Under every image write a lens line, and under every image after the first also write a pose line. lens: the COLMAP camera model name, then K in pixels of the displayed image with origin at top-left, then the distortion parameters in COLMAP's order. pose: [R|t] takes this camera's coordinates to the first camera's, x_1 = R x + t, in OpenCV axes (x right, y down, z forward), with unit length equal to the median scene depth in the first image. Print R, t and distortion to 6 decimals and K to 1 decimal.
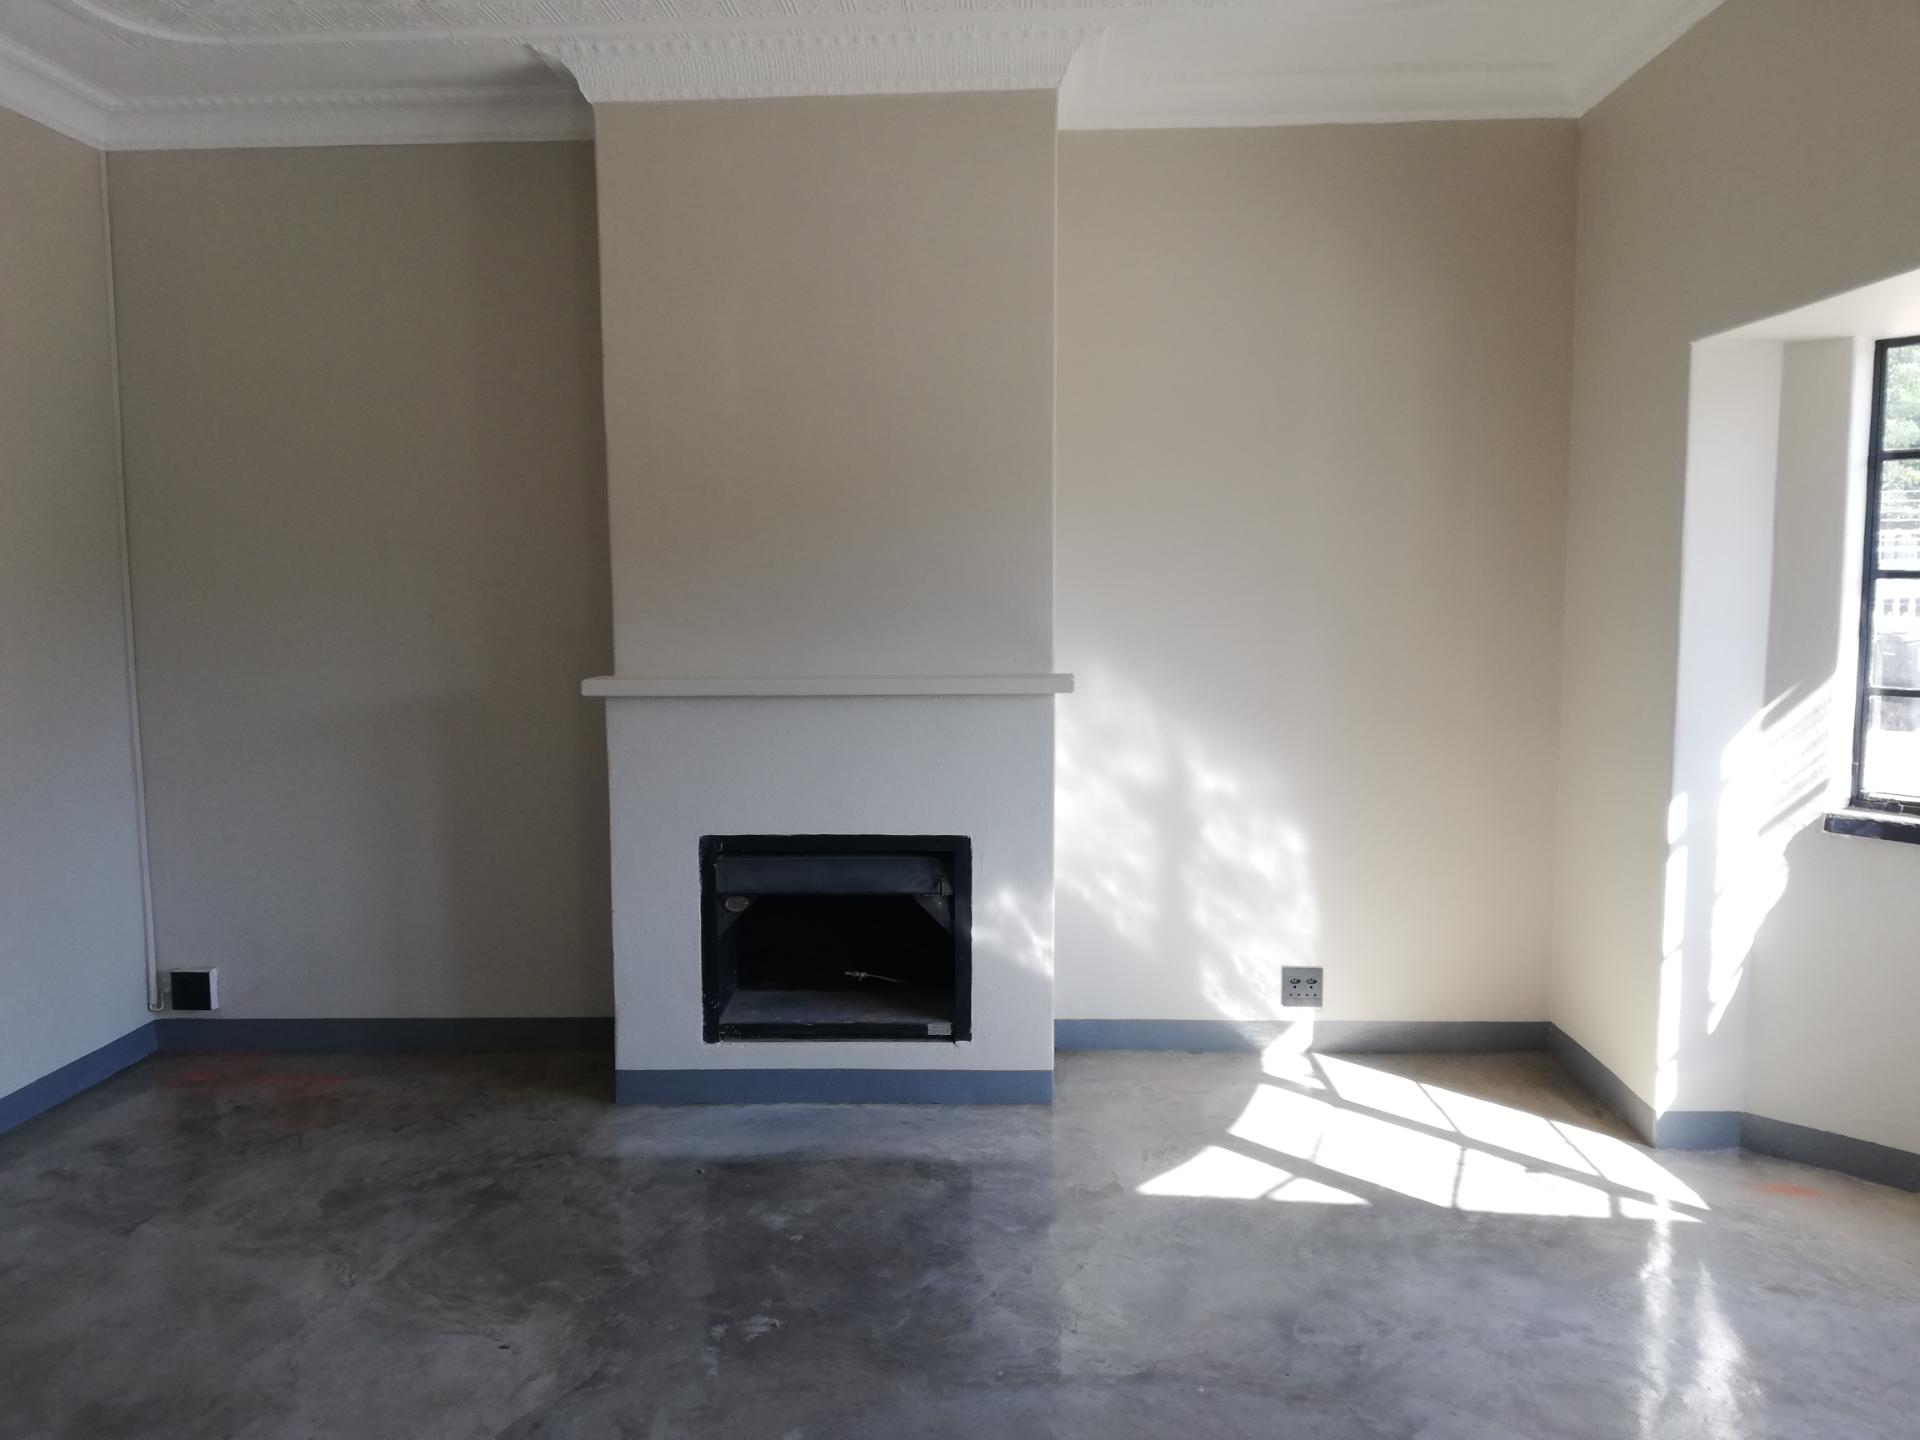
lens RADIAL K [[1444.8, 0, 950.1], [0, 1444.8, 720.5], [0, 0, 1]] dist [0.050941, -0.060412]
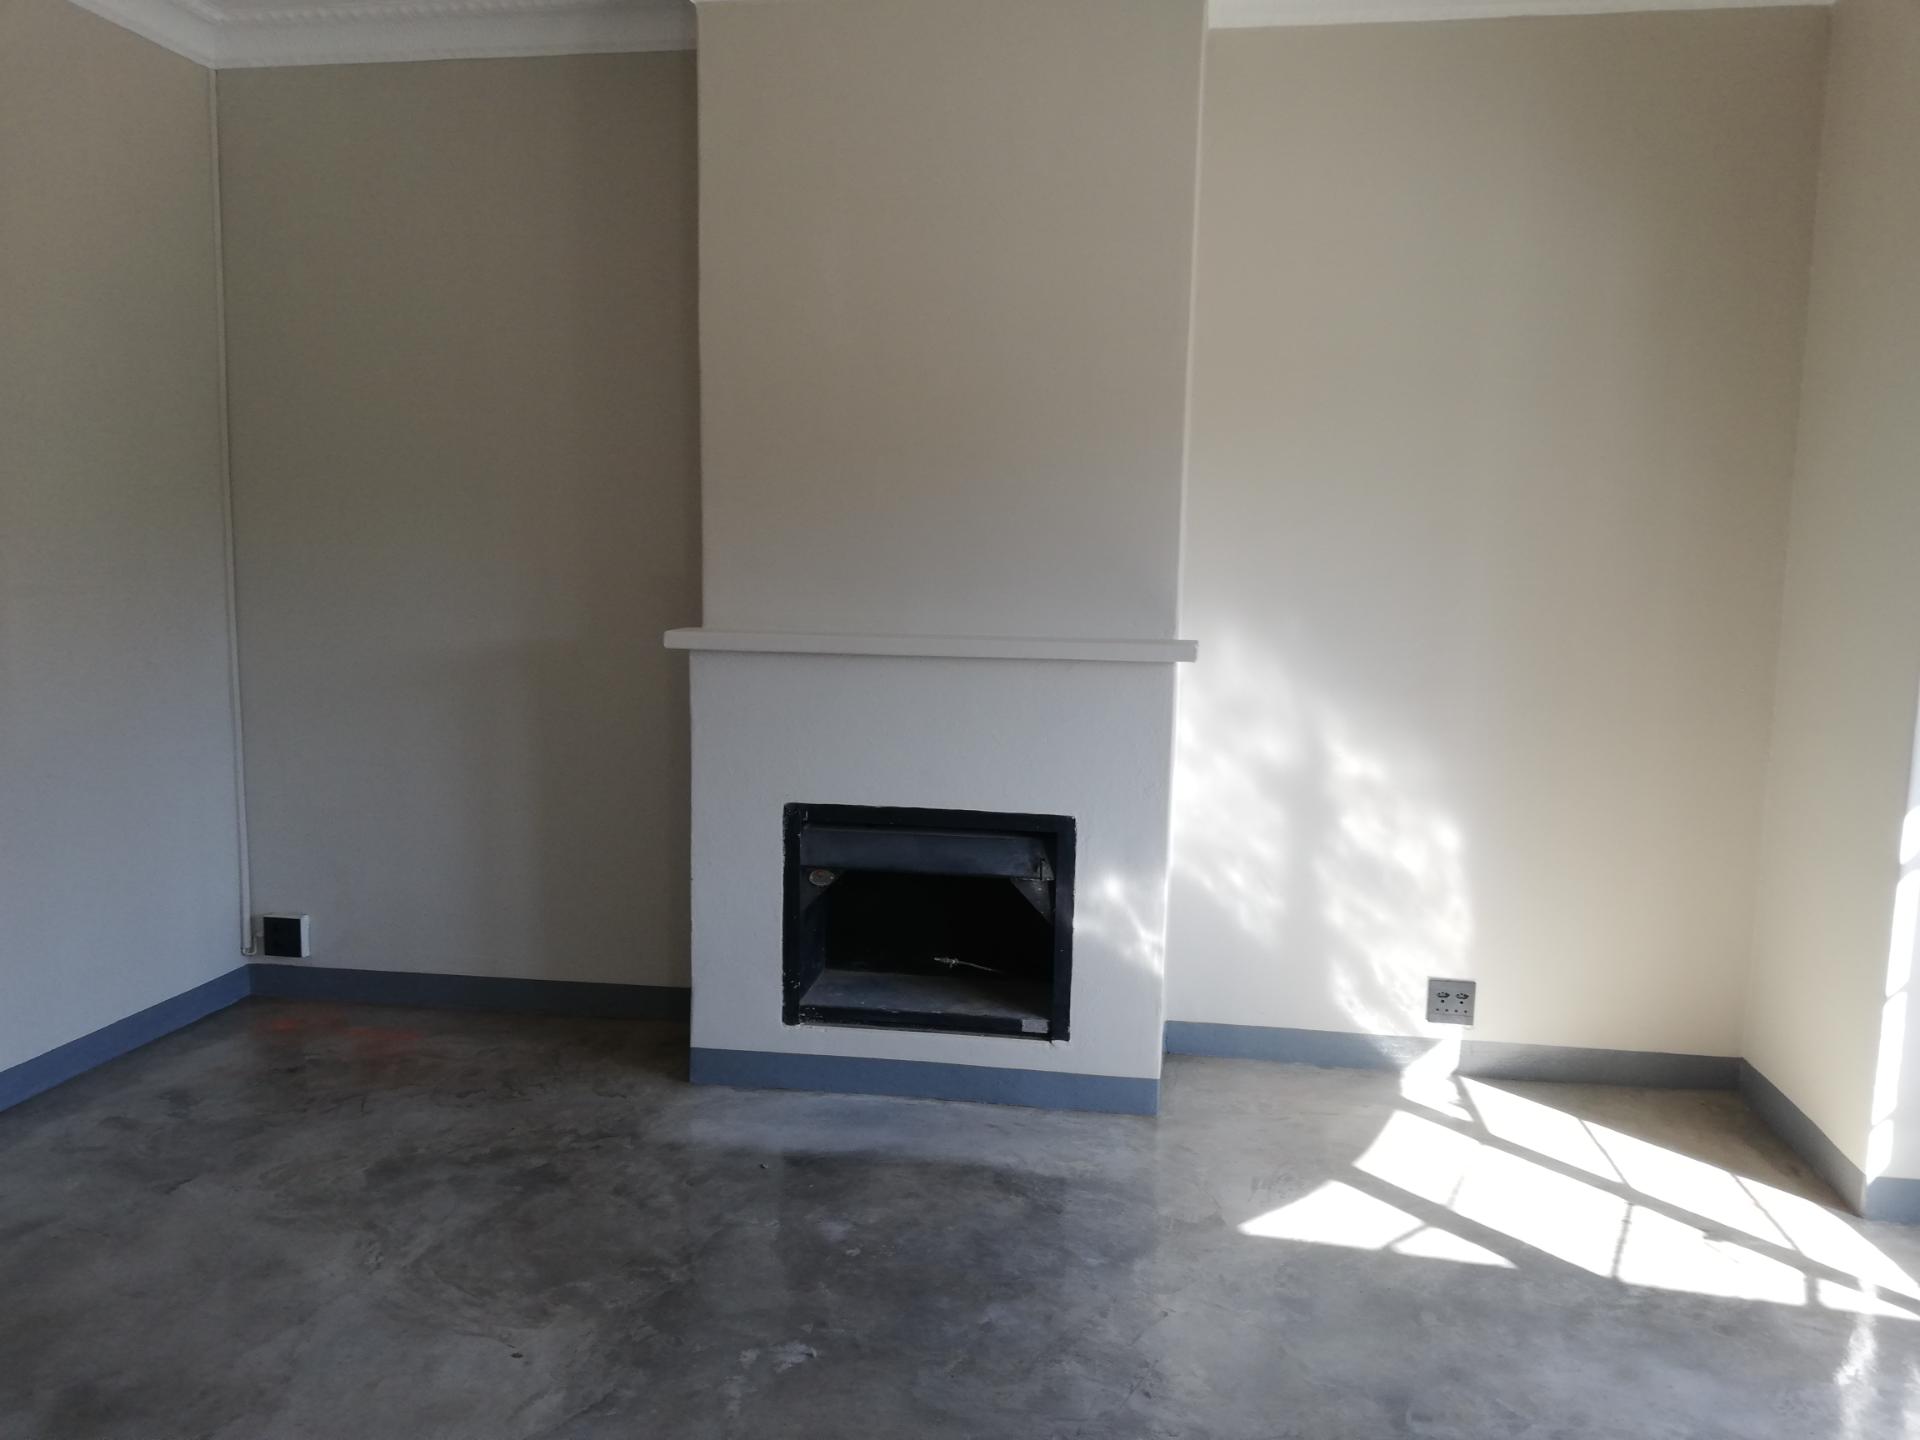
lens RADIAL K [[1444.8, 0, 963.0], [0, 1444.8, 719.0], [0, 0, 1]] dist [0.050941, -0.060412]
pose [[0.993258, 0.037046, -0.109847, 0.041590], [-0.034593, 0.999110, 0.024150, -0.000032], [0.110644, -0.020187, 0.993655, 0.096213]]
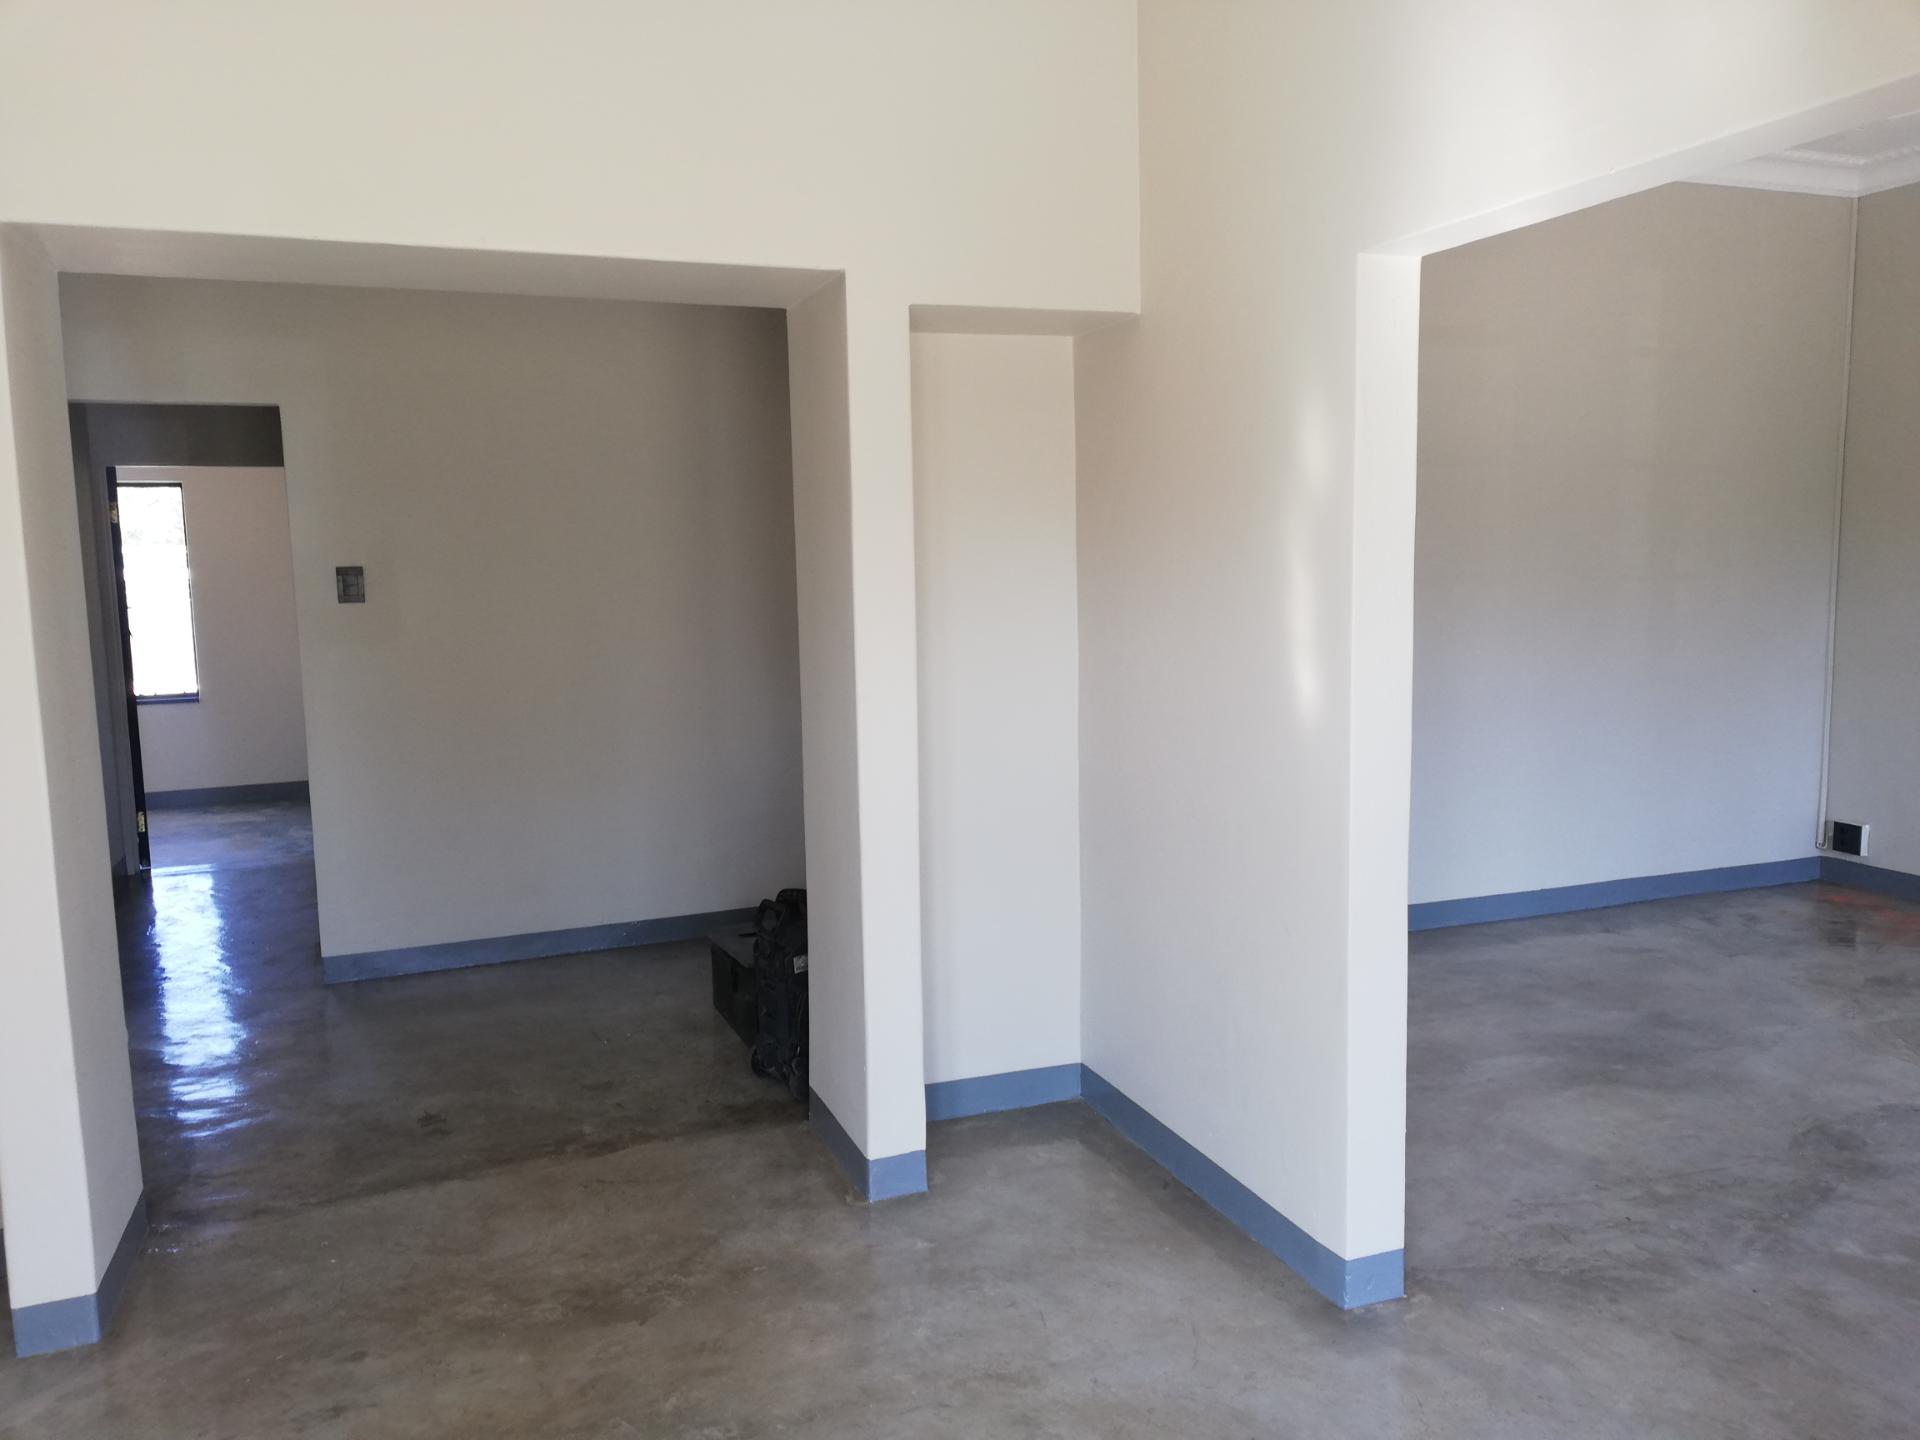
lens RADIAL K [[1444.8, 0, 955.8], [0, 1444.8, 700.6], [0, 0, 1]] dist [0.050941, -0.060412]
pose [[0.391315, 0.098303, -0.914991, 0.408370], [-0.078937, 0.994199, 0.073054, 0.036834], [0.916865, 0.043640, 0.396805, -0.292987]]
